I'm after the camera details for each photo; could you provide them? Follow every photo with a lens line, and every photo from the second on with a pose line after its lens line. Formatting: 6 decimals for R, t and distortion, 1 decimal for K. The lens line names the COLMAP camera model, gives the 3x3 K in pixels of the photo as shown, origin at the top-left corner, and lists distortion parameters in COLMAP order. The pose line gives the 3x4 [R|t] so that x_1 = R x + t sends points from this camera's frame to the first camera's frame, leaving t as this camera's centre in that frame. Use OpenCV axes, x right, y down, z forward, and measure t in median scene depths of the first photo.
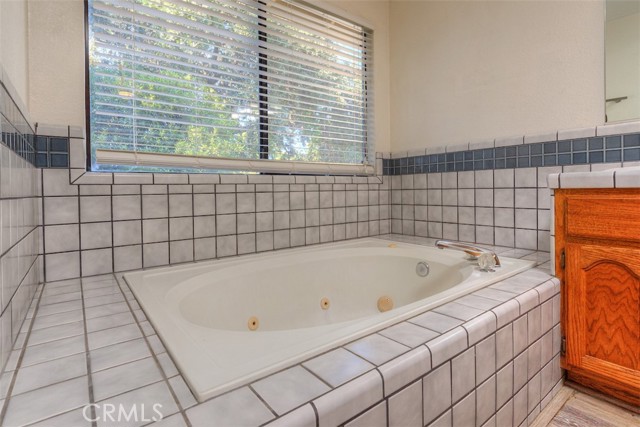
lens RADIAL K [[319.2, 0, 318.5], [0, 319.2, 196.5], [0, 0, 1]] dist [-0.000515, -0.000847]
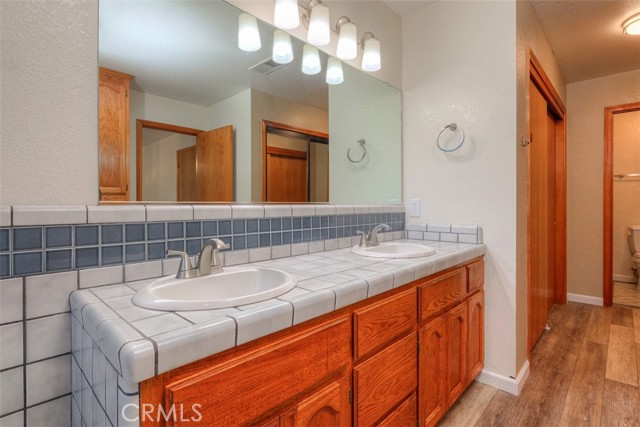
lens RADIAL K [[317.5, 0, 322.6], [0, 317.5, 207.8], [0, 0, 1]] dist [0.002051, -0.000225]
pose [[-0.166331, 0.005741, 0.986053, 0.191294], [0.020569, 0.999786, -0.002351, -0.192051], [-0.985855, 0.019891, -0.166414, 0.612806]]
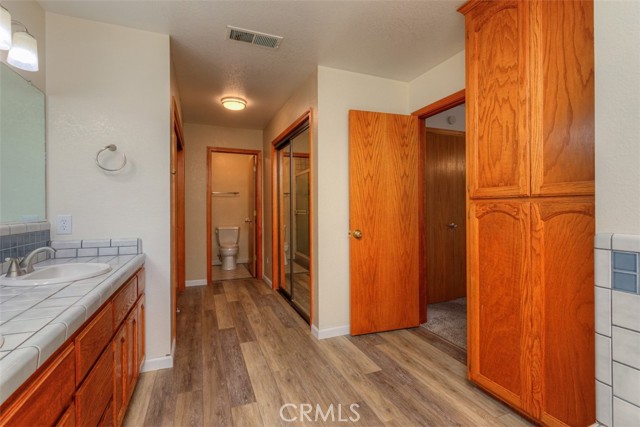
lens RADIAL K [[299.7, 0, 320.1], [0, 299.7, 208.5], [0, 0, 1]] dist [0.002920, 0.000416]
pose [[-0.964595, 0.017678, 0.263144, 0.164773], [0.022111, 0.999659, 0.013893, -0.243971], [-0.262808, 0.019219, -0.964657, 0.886186]]
